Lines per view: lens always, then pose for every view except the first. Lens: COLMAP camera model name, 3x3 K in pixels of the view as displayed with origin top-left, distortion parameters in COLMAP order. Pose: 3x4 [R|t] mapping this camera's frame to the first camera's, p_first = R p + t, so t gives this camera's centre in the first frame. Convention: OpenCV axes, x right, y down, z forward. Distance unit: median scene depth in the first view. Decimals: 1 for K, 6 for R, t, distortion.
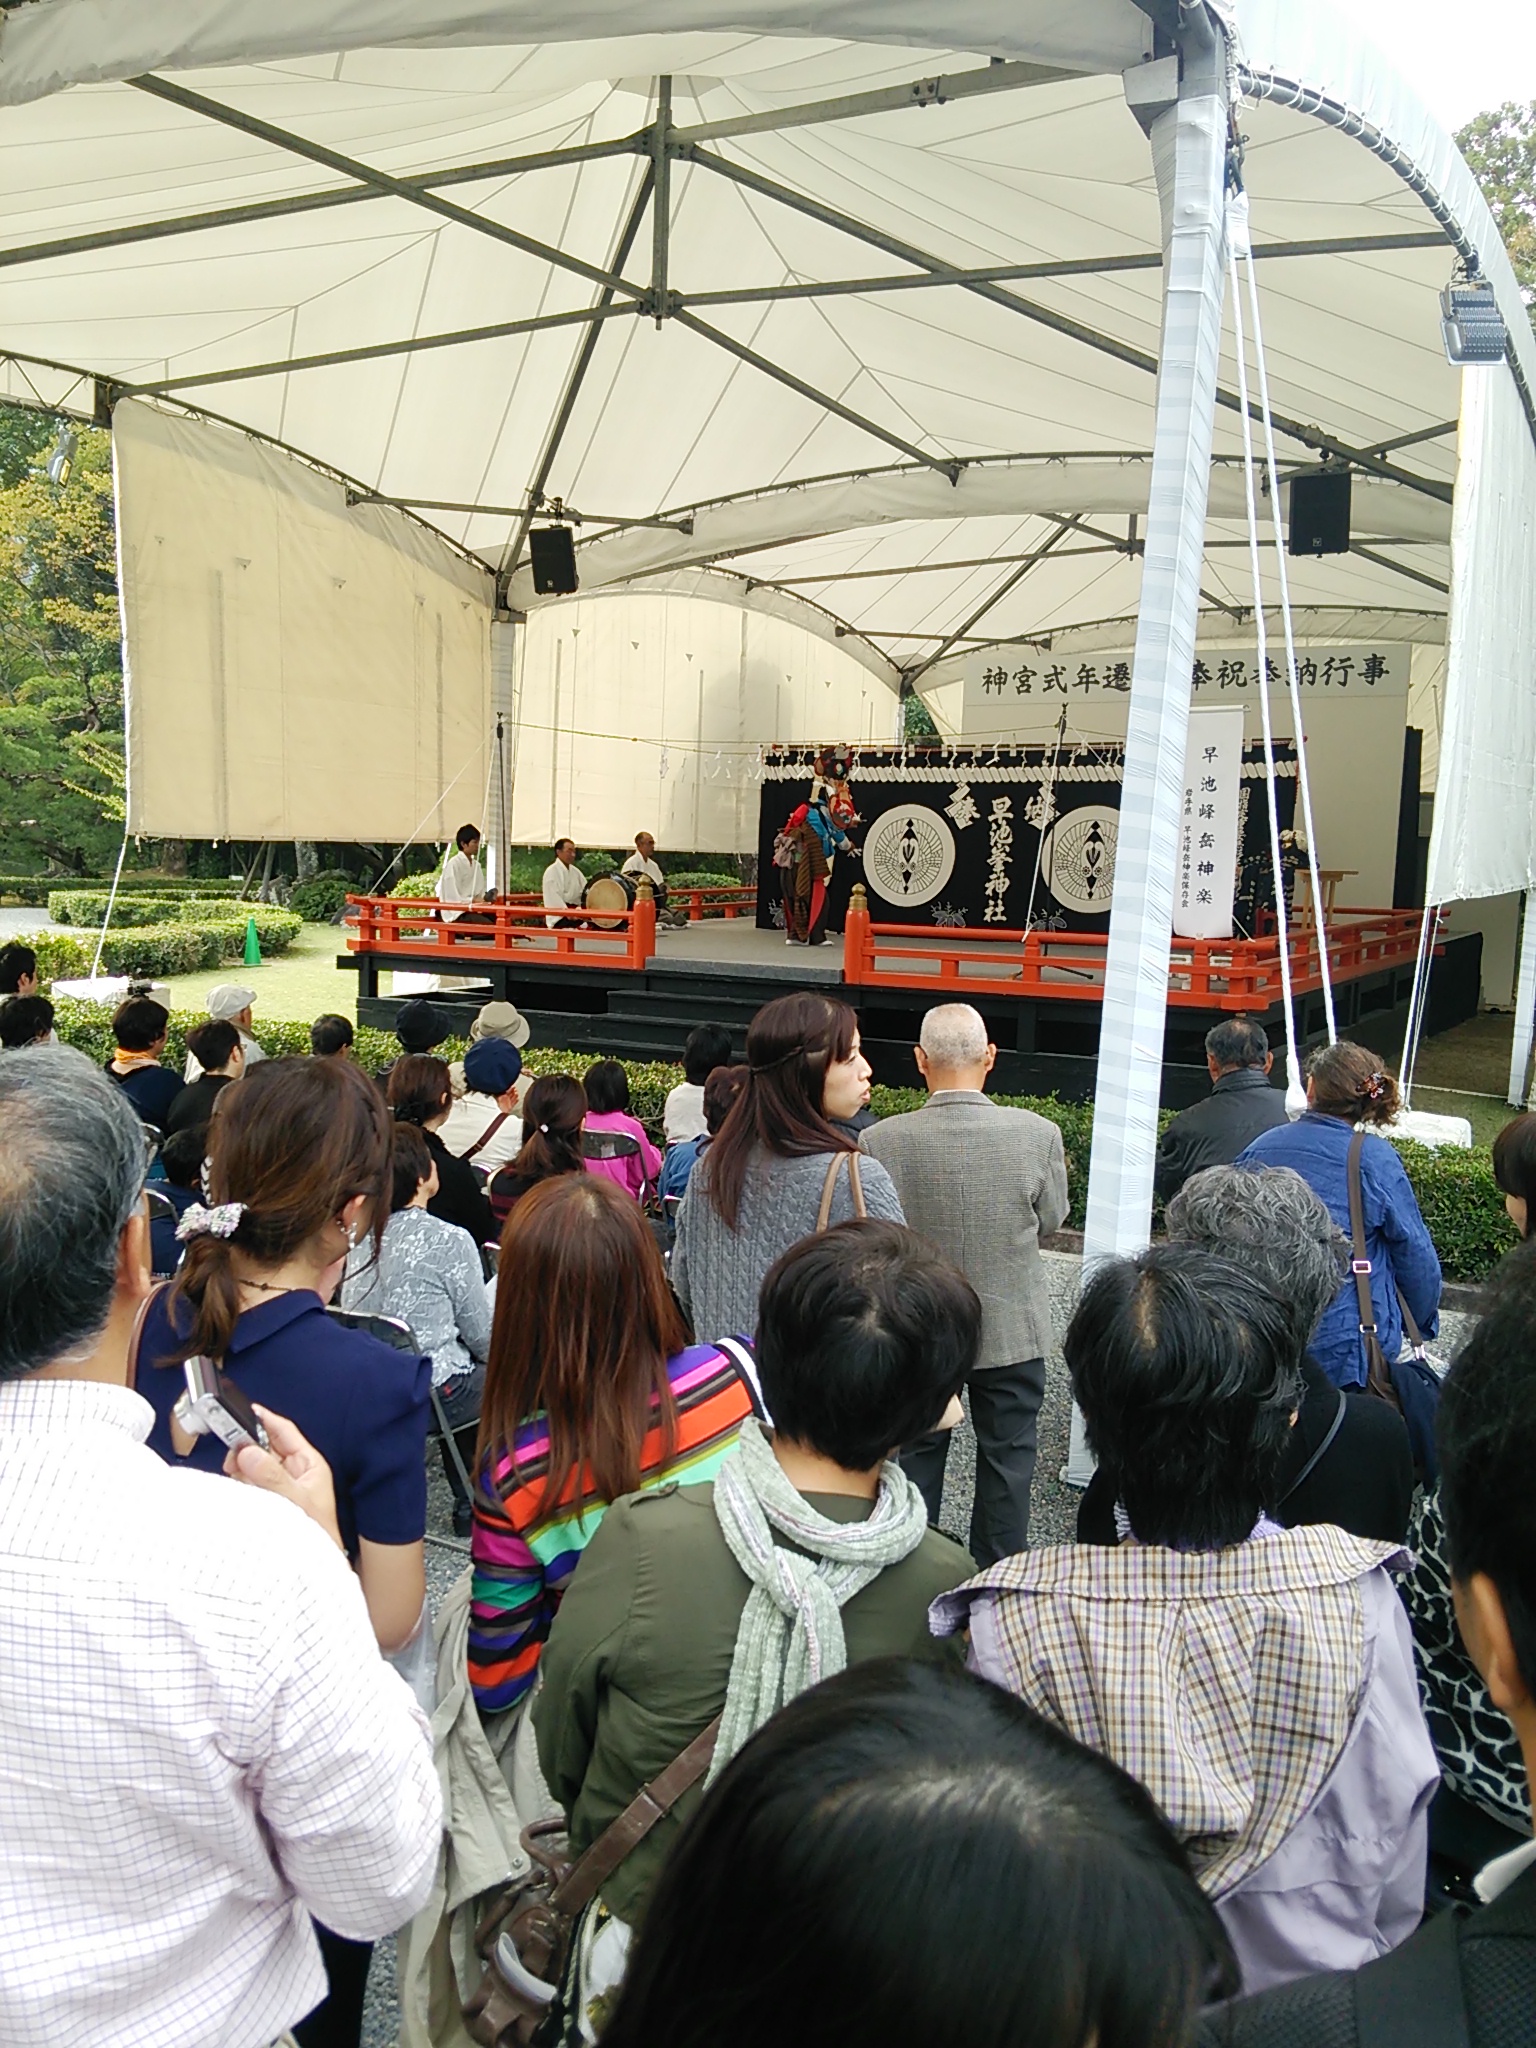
lens RADIAL K [[1794.4, 0, 748.0], [0, 1794.4, 1085.3], [0, 0, 1]] dist [0.203906, -0.421210]
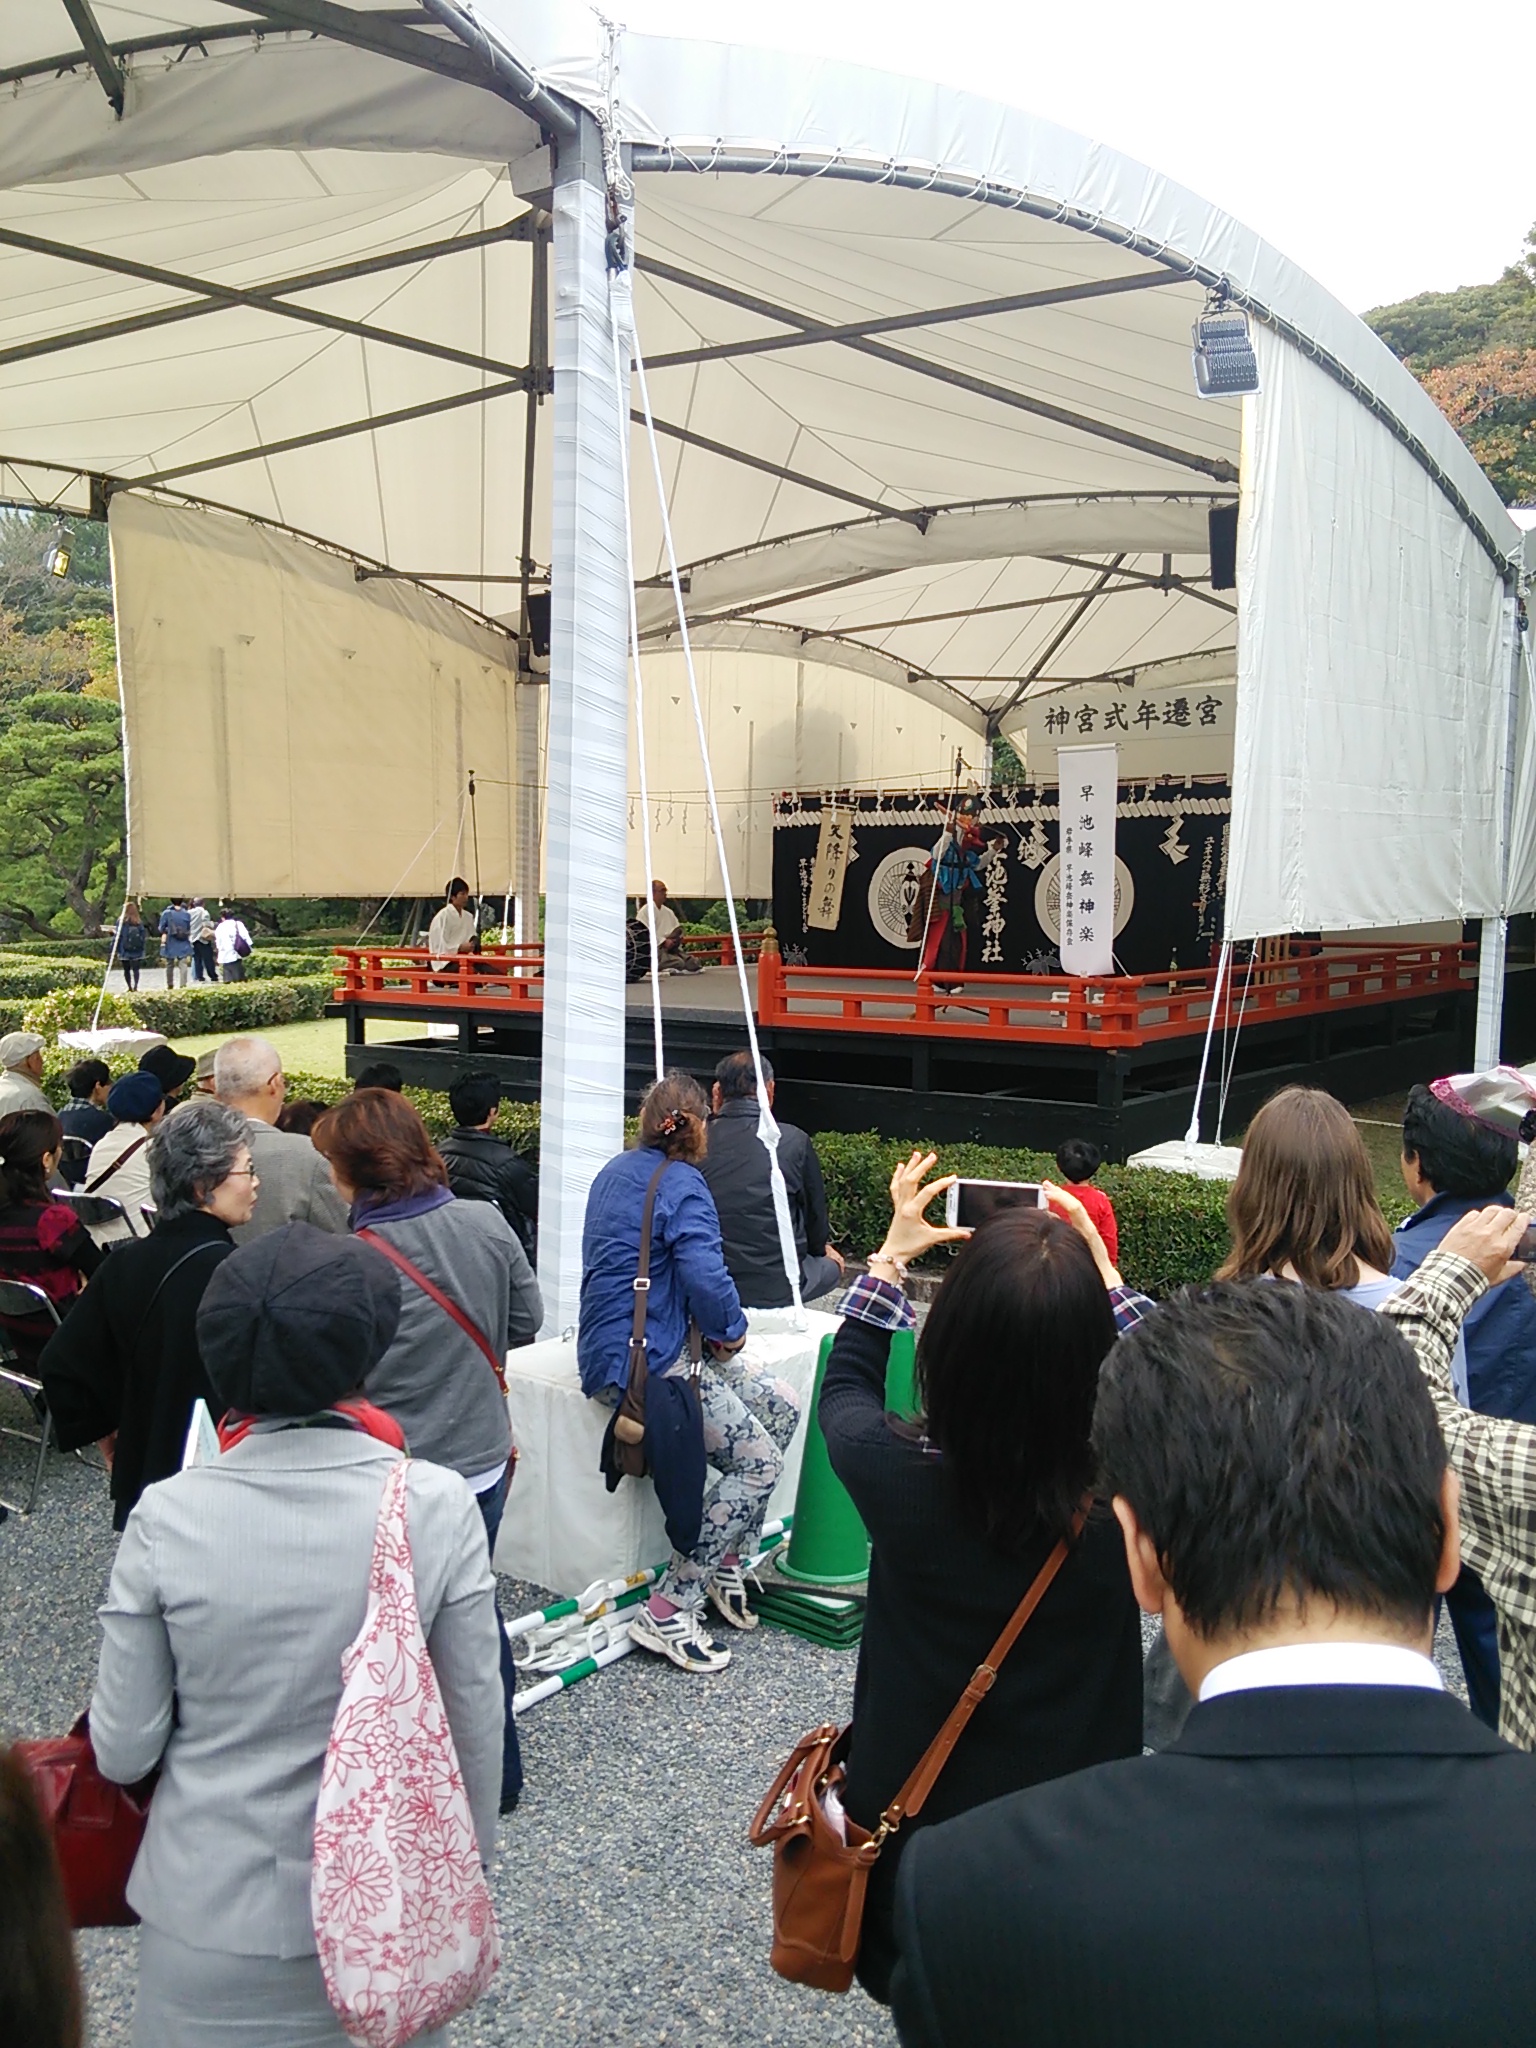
lens RADIAL K [[1798.4, 0, 739.0], [0, 1798.4, 1089.9], [0, 0, 1]] dist [0.201070, -0.428671]
pose [[0.989499, -0.005986, -0.144419, 0.160714], [0.002652, 0.999726, -0.023269, 0.003037], [0.144519, 0.022642, 0.989243, -0.009018]]
